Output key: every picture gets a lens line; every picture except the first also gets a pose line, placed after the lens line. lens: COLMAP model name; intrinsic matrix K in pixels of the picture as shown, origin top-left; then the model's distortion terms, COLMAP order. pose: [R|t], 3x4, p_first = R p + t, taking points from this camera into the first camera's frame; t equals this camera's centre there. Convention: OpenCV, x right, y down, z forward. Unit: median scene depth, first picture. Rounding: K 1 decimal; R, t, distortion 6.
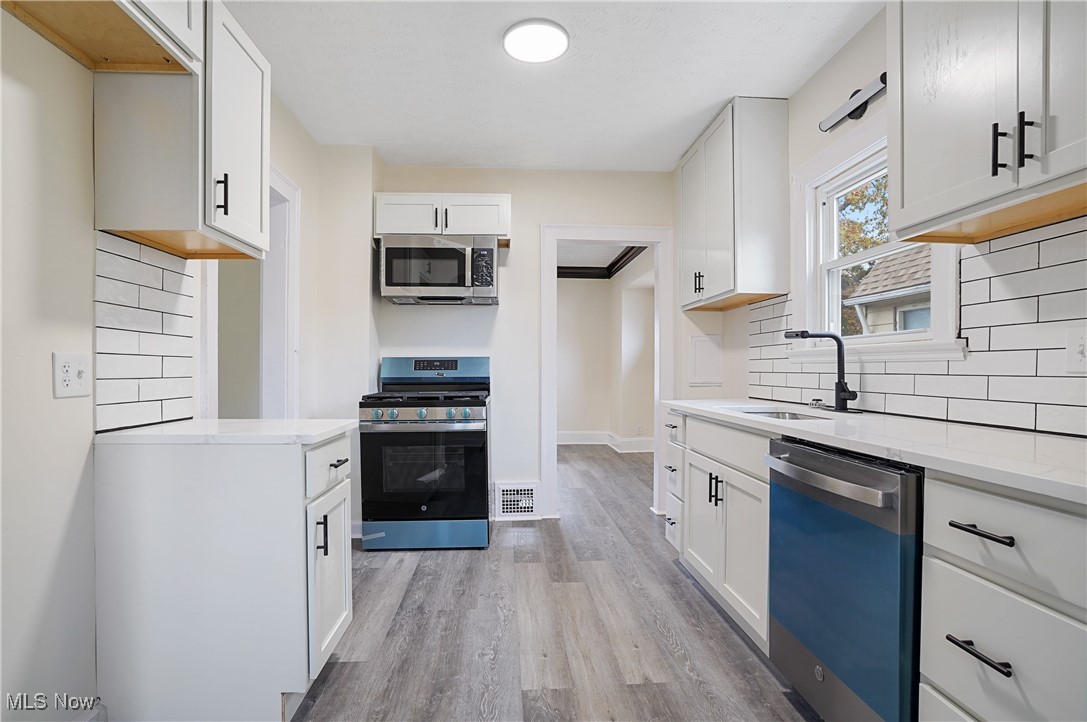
lens RADIAL K [[537.9, 0, 545.0], [0, 537.9, 366.9], [0, 0, 1]] dist [-0.001866, 0.000019]
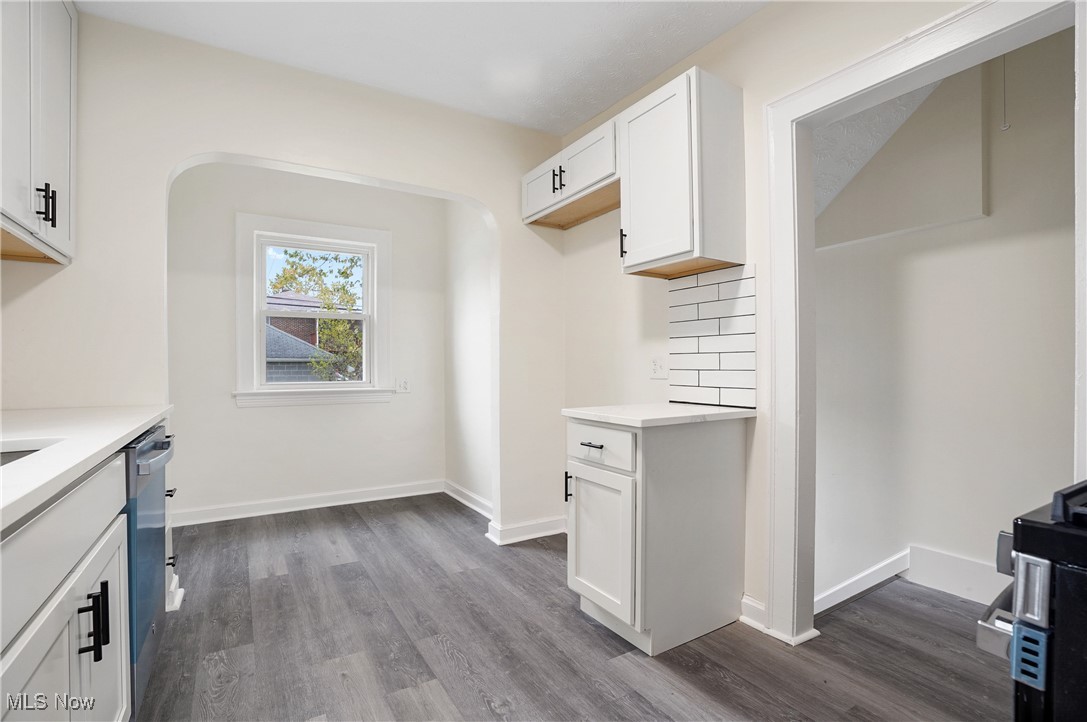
lens RADIAL K [[507.4, 0, 540.5], [0, 507.4, 368.8], [0, 0, 1]] dist [-0.076058, 0.030663]
pose [[-0.890117, 0.003747, -0.455716, 0.190486], [0.002941, 0.999993, 0.002477, 0.012816], [0.455722, 0.000865, -0.890122, 1.780283]]
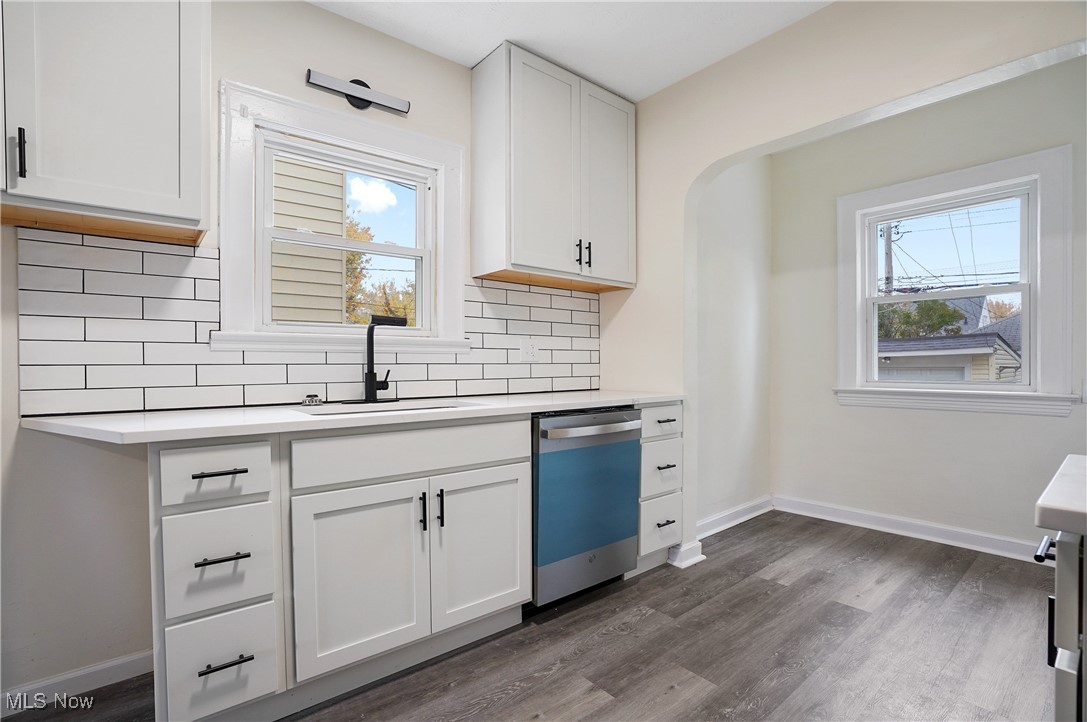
lens RADIAL K [[507.4, 0, 540.5], [0, 507.4, 368.8], [0, 0, 1]] dist [-0.076058, 0.030663]
pose [[-0.574051, -0.006897, 0.818791, -0.437661], [0.001031, 0.999958, 0.009147, 0.015259], [-0.818819, 0.006095, -0.574019, 1.496620]]
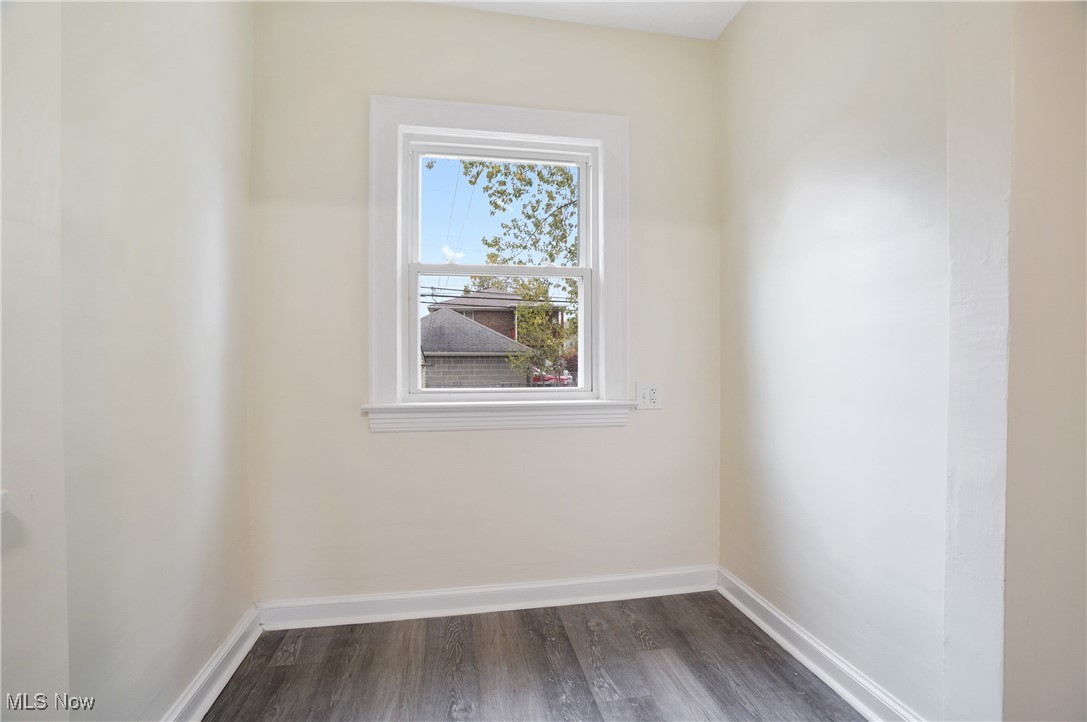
lens RADIAL K [[507.4, 0, 540.5], [0, 507.4, 368.8], [0, 0, 1]] dist [-0.076058, 0.030663]
pose [[-0.995021, 0.001038, -0.099656, 0.104200], [-0.000262, 0.999915, 0.013031, 0.008366], [0.099661, 0.012992, -0.994937, 0.778876]]
